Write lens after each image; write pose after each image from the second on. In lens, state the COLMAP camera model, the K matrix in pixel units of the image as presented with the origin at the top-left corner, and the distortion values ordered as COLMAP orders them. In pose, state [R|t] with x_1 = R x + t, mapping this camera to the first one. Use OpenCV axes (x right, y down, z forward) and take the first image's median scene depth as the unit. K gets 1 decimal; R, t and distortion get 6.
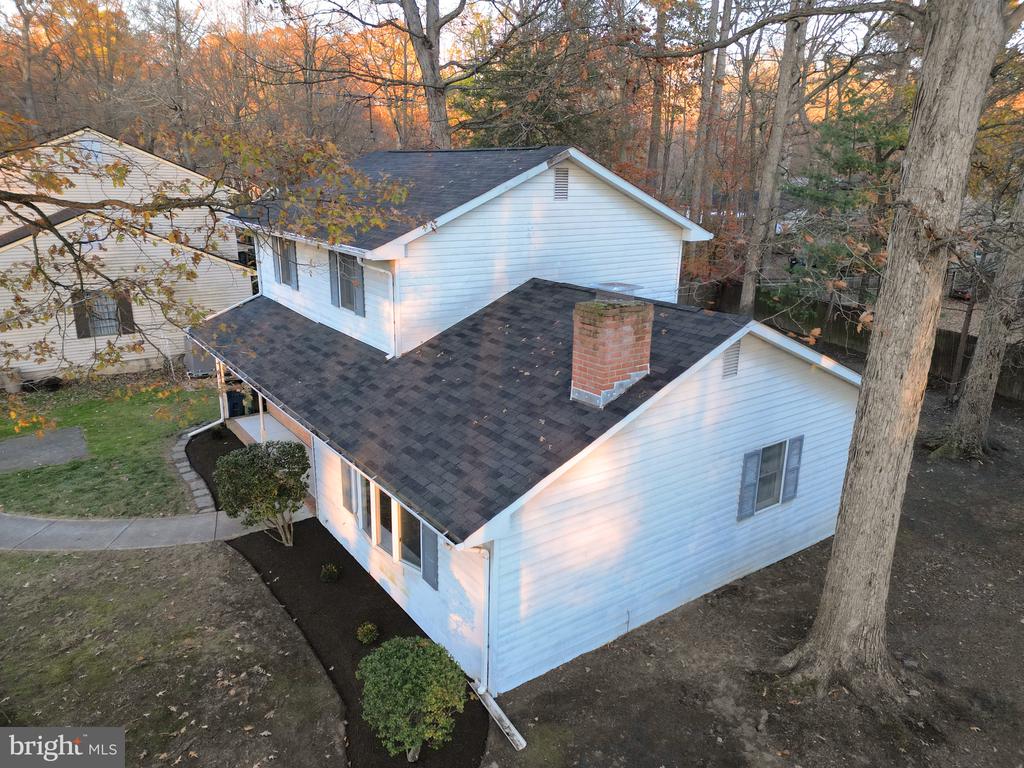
lens RADIAL K [[708.0, 0, 512.0], [0, 708.0, 384.0], [0, 0, 1]] dist [0.088576, -0.083596]
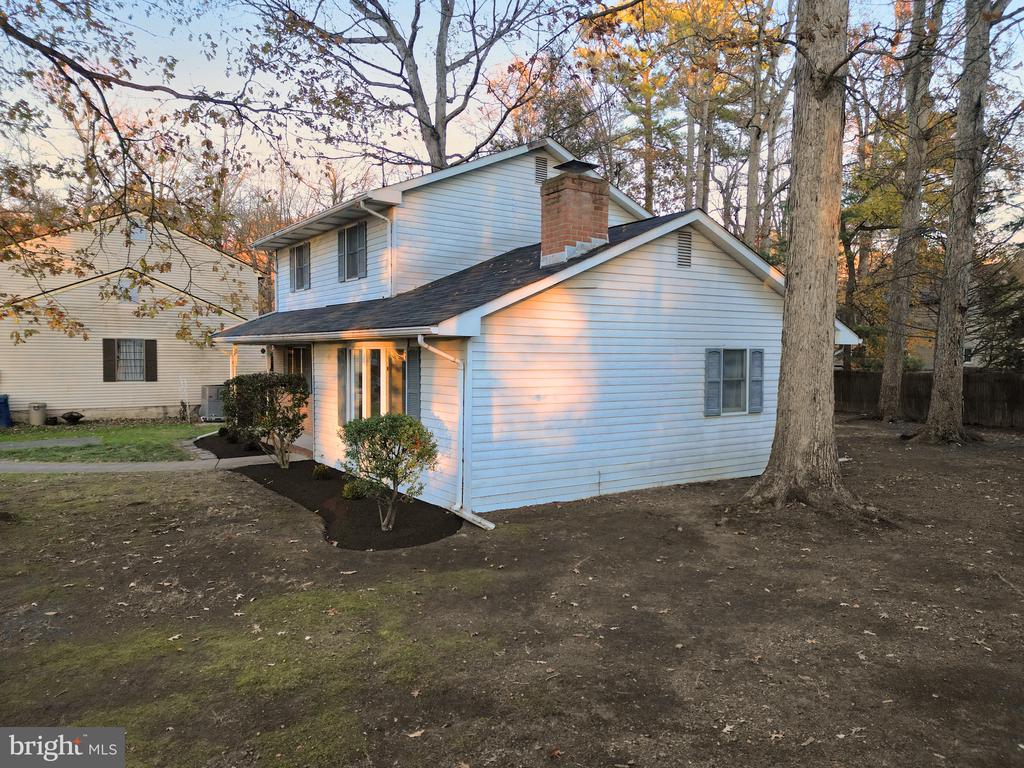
lens RADIAL K [[708.0, 0, 512.0], [0, 708.0, 384.0], [0, 0, 1]] dist [0.088576, -0.083596]
pose [[0.999771, -0.009958, -0.018919, 0.048534], [0.005082, 0.970226, -0.242150, 0.401971], [0.020767, 0.241998, 0.970054, -0.047294]]
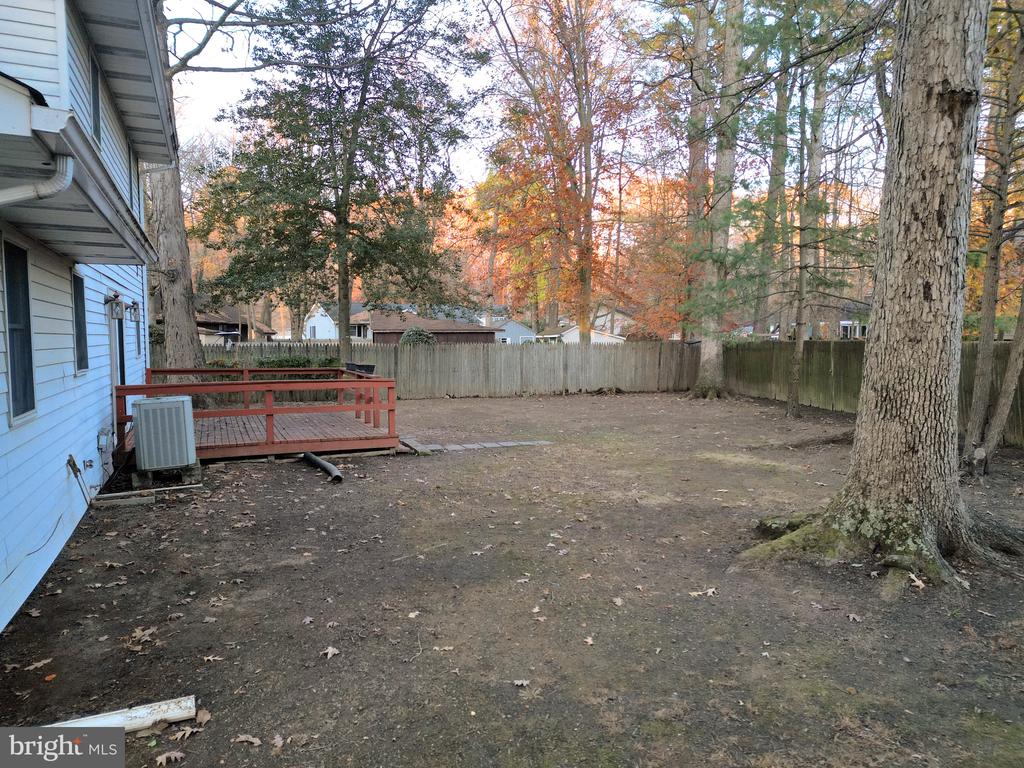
lens RADIAL K [[708.0, 0, 512.0], [0, 708.0, 384.0], [0, 0, 1]] dist [0.088576, -0.083596]
pose [[0.975774, 0.000113, -0.218781, 0.821934], [-0.047713, 0.976039, -0.212302, 0.149453], [0.213515, 0.217597, 0.952398, 1.002298]]
